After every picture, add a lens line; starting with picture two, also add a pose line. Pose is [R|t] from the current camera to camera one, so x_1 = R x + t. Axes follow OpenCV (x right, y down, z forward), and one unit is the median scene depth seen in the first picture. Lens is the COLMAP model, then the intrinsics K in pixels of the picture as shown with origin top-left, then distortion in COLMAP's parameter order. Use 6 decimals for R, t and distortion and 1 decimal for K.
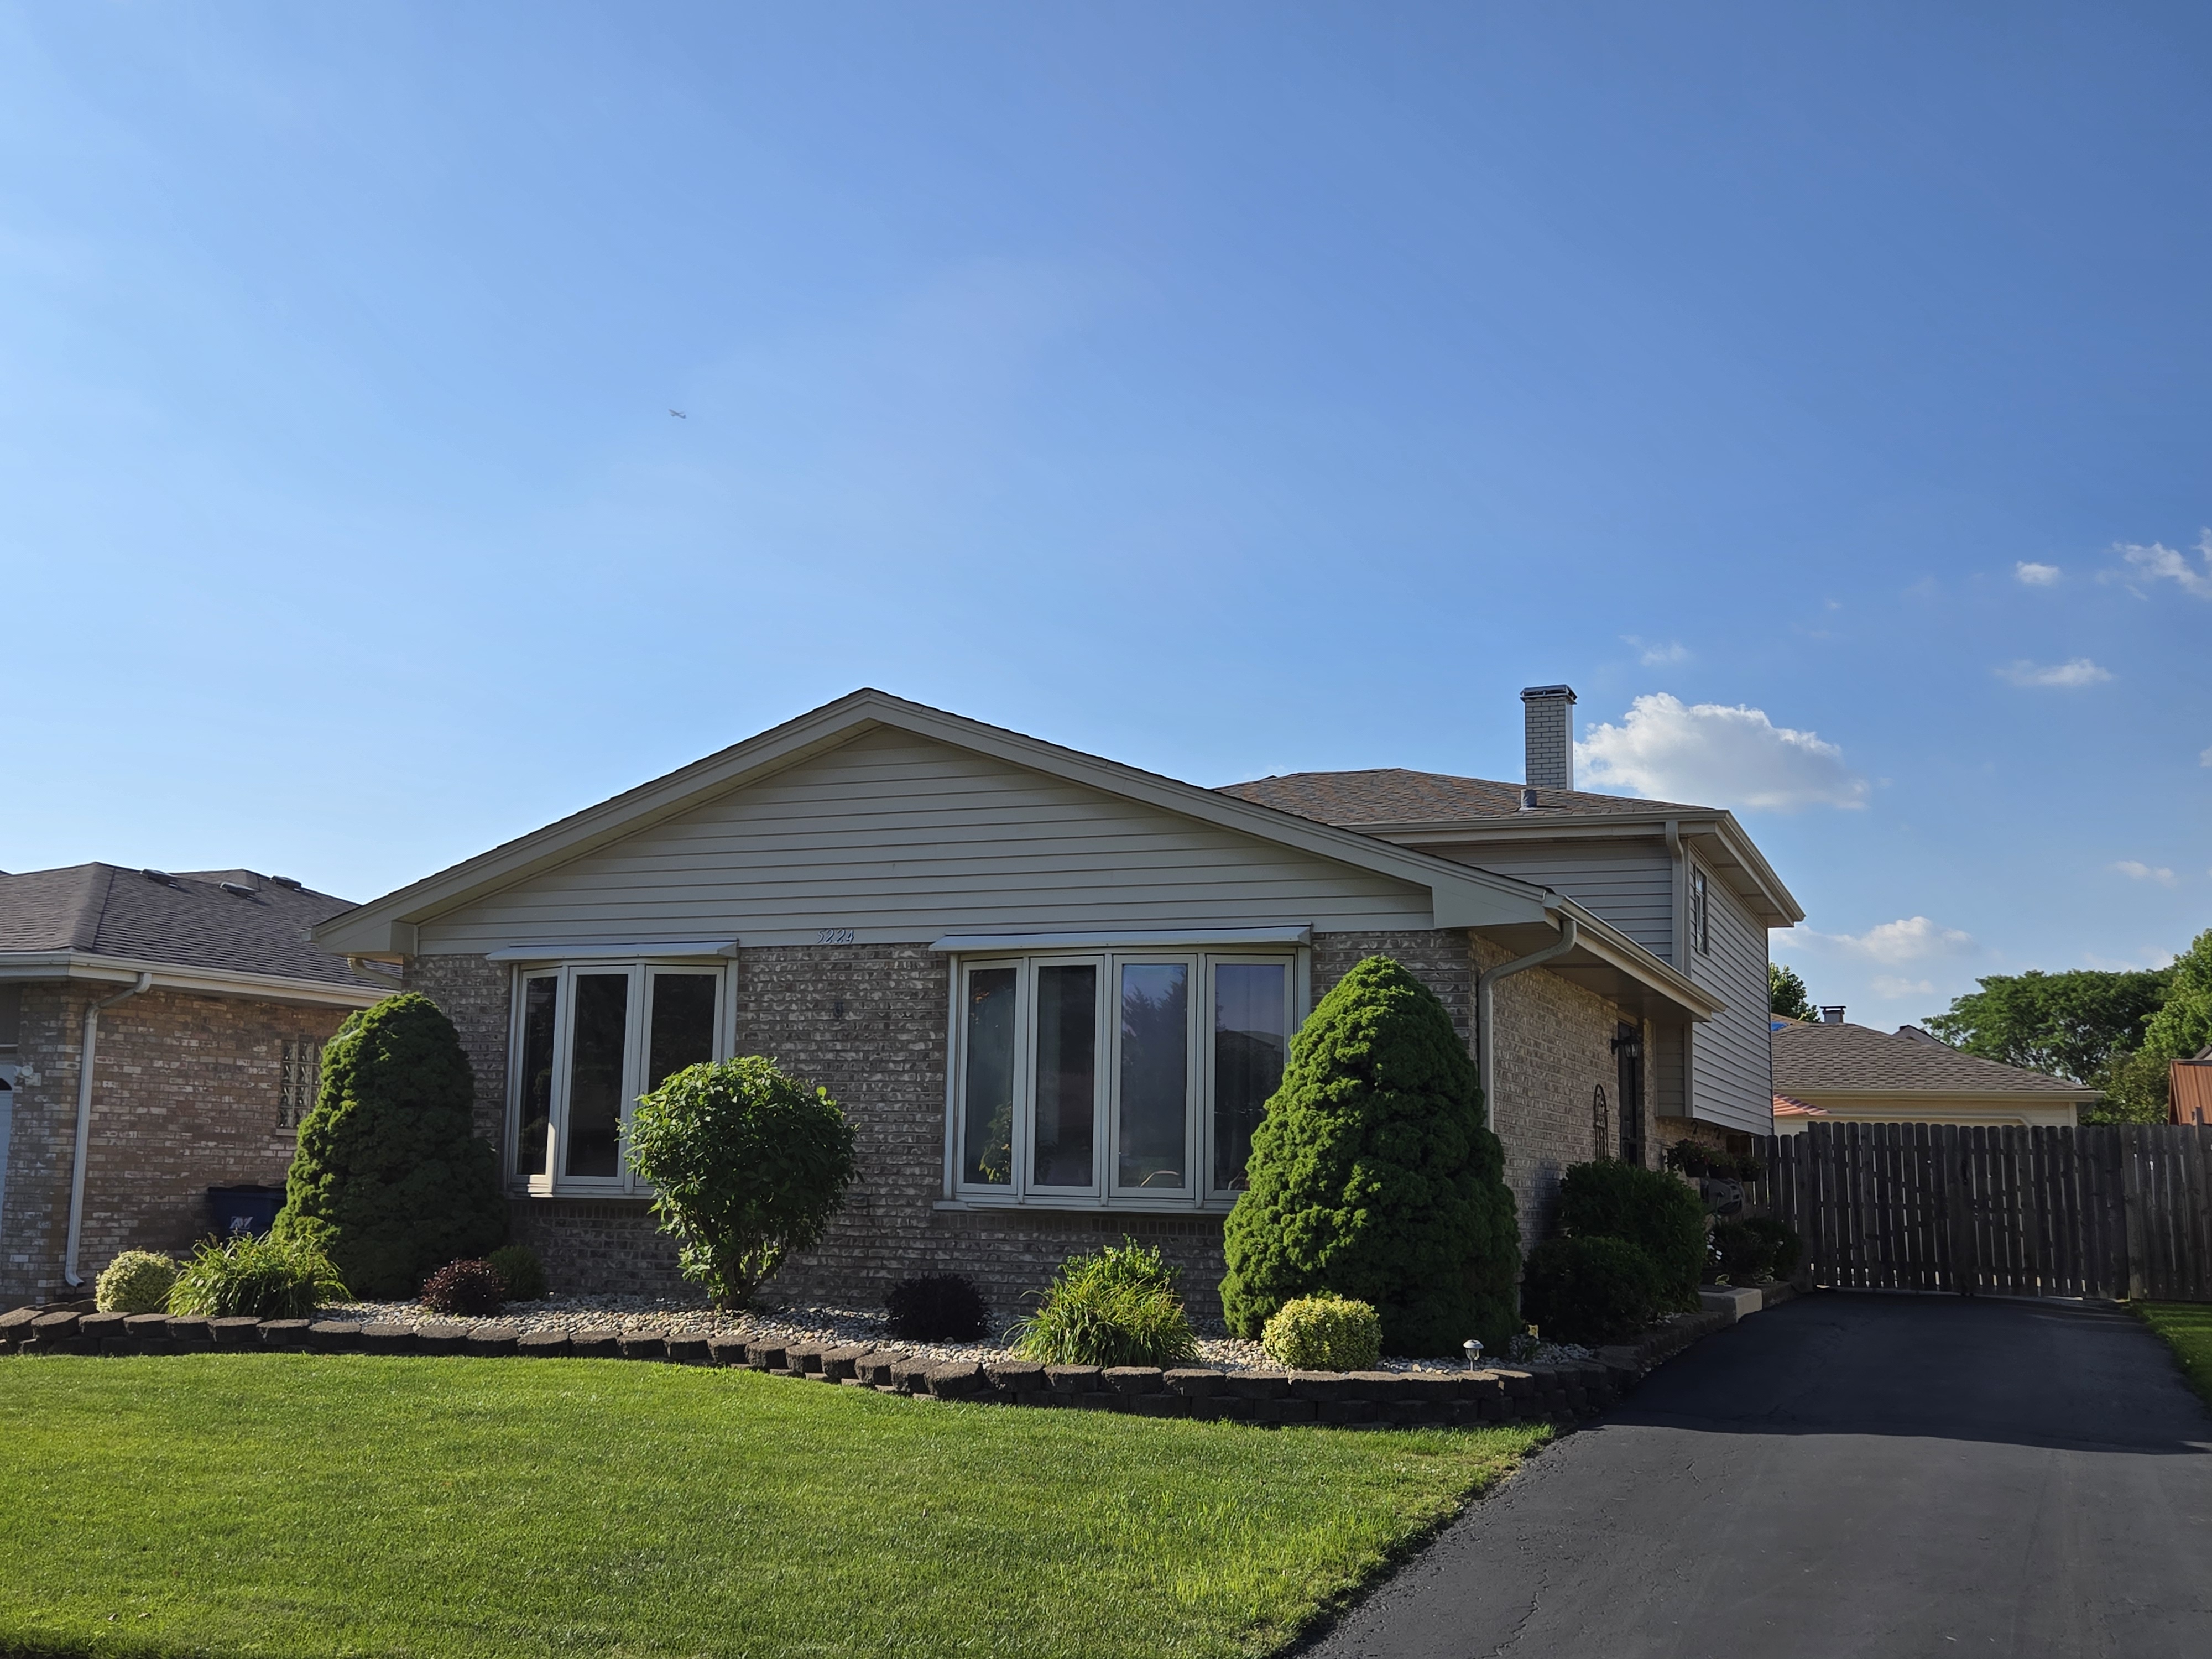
lens RADIAL K [[2168.5, 0, 1106.0], [0, 2168.5, 829.5], [0, 0, 1]] dist [0.074624, -0.002243]
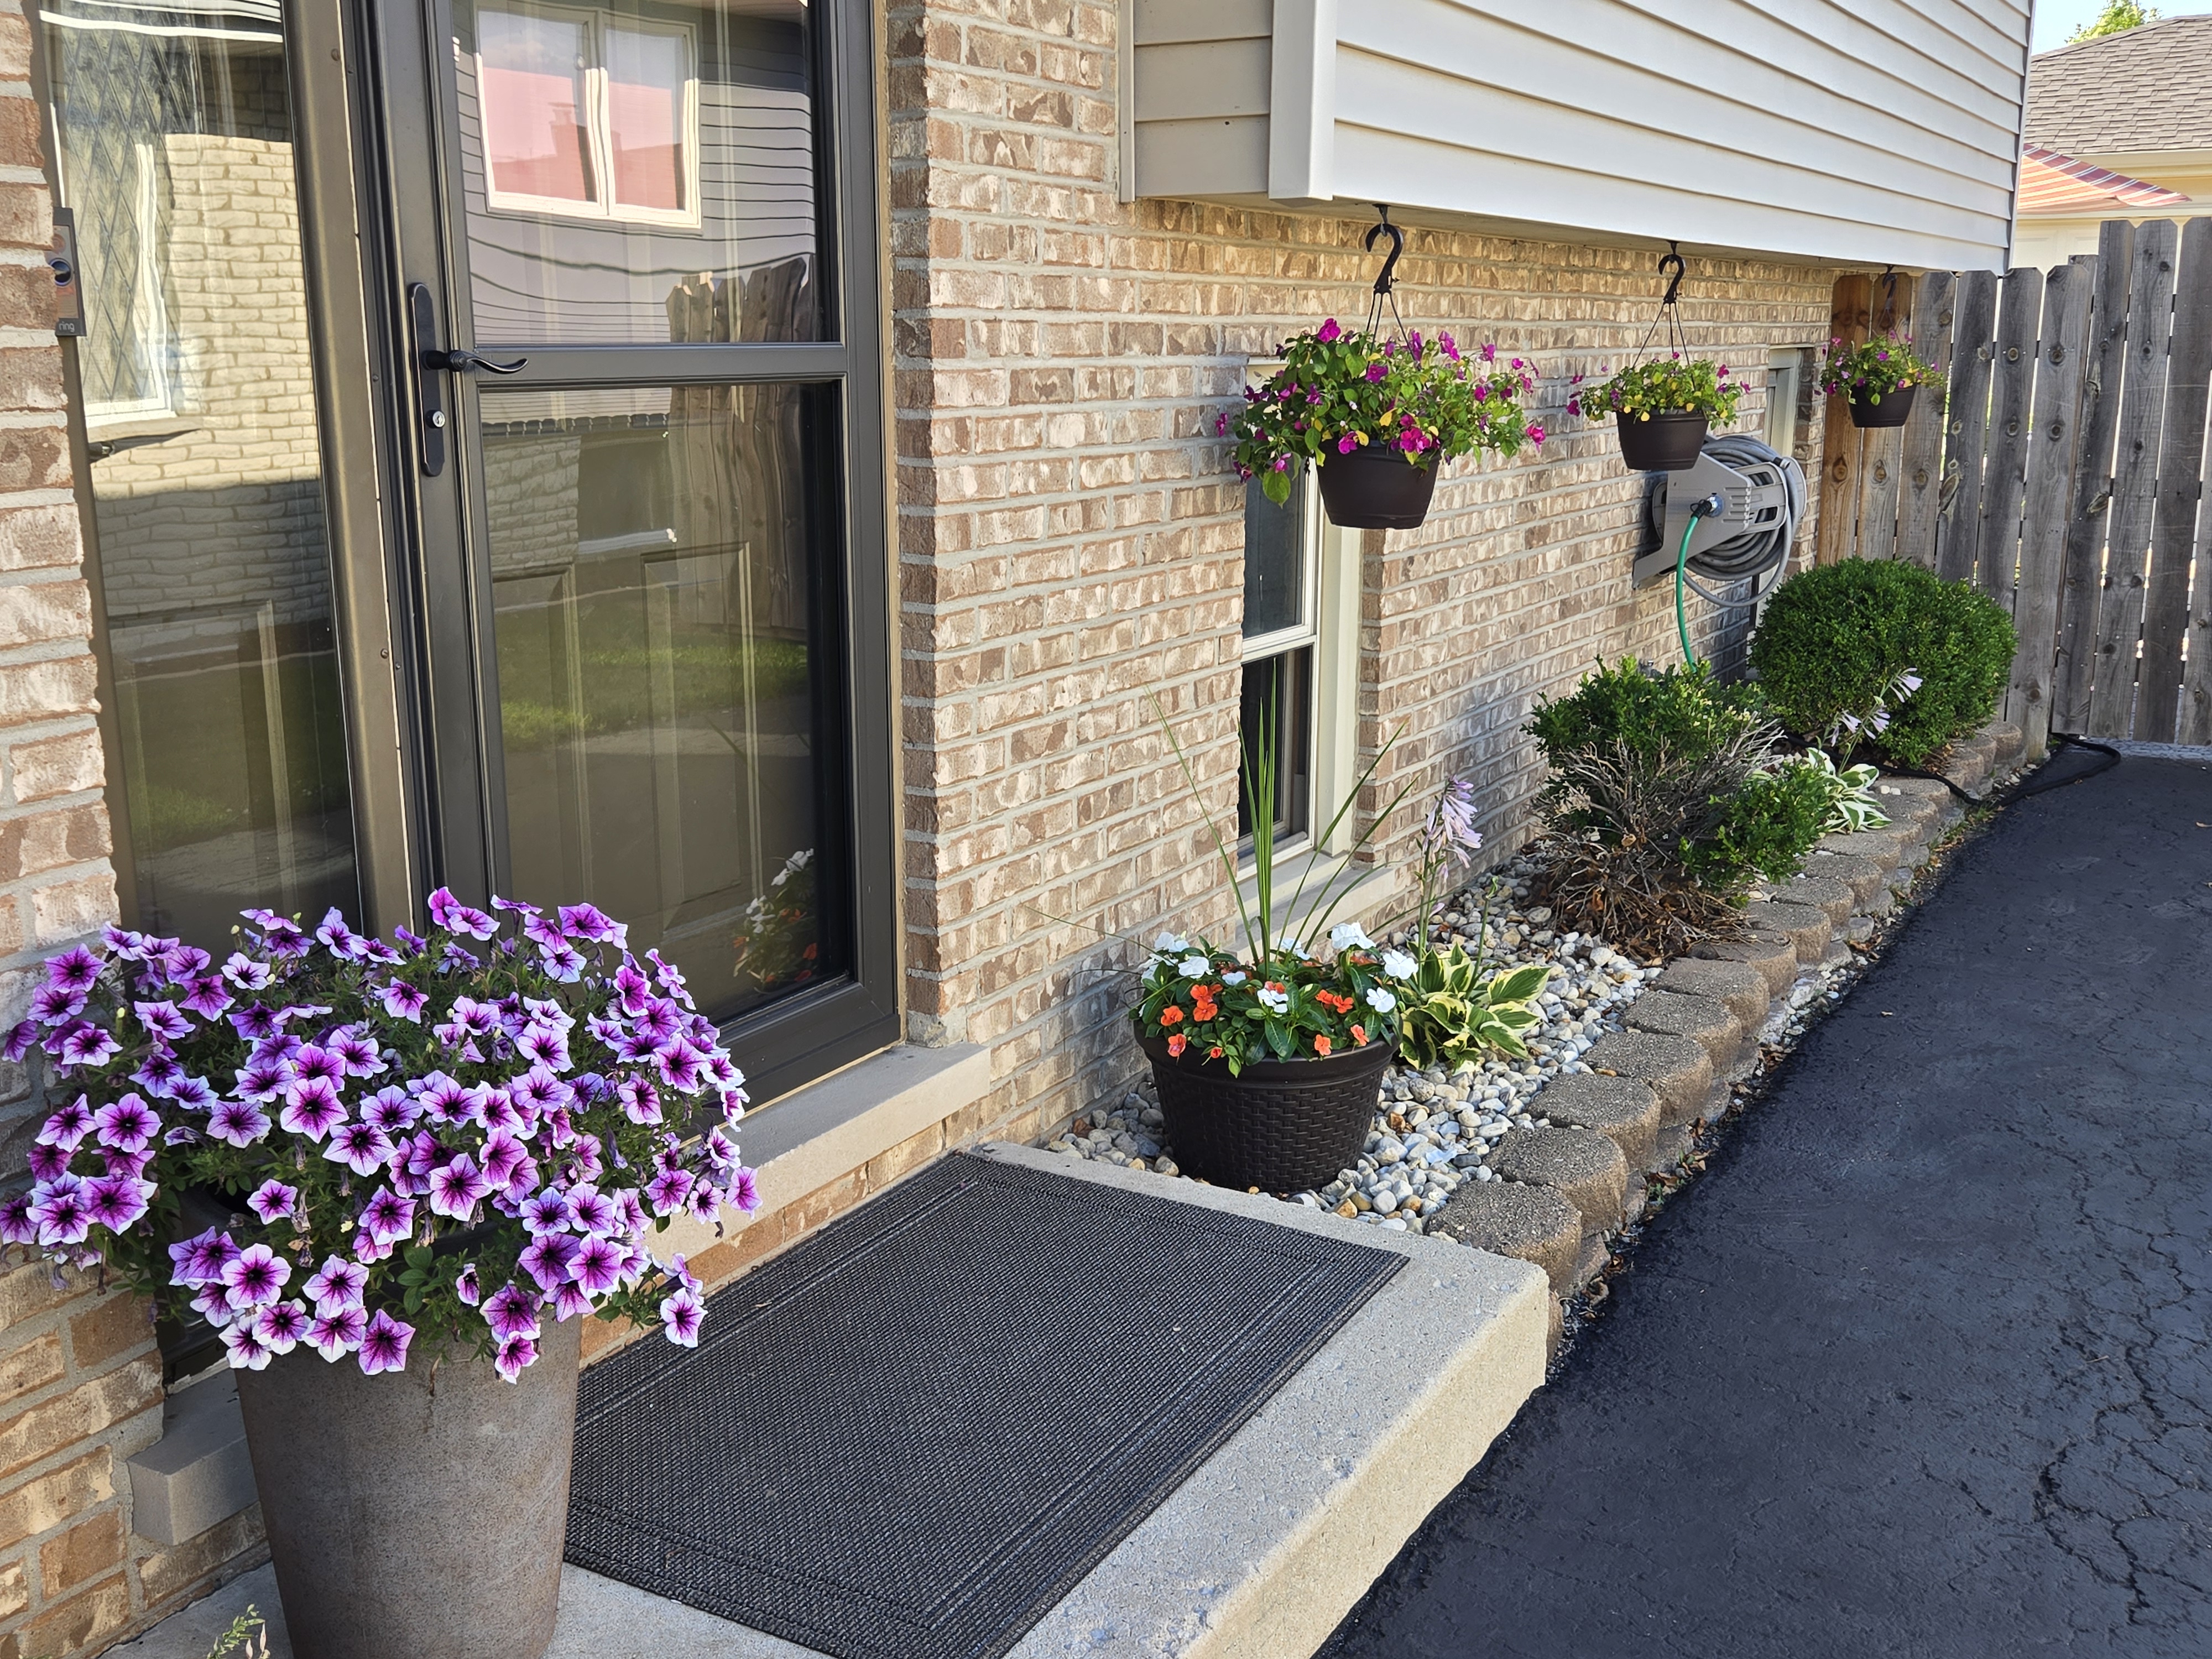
lens RADIAL K [[2168.5, 0, 1106.0], [0, 2168.5, 829.5], [0, 0, 1]] dist [0.074624, -0.002243]
pose [[0.990639, 0.003233, -0.136468, 0.238300], [0.046938, 0.930692, 0.362781, 0.099170], [0.128183, -0.365791, 0.921828, 0.703418]]
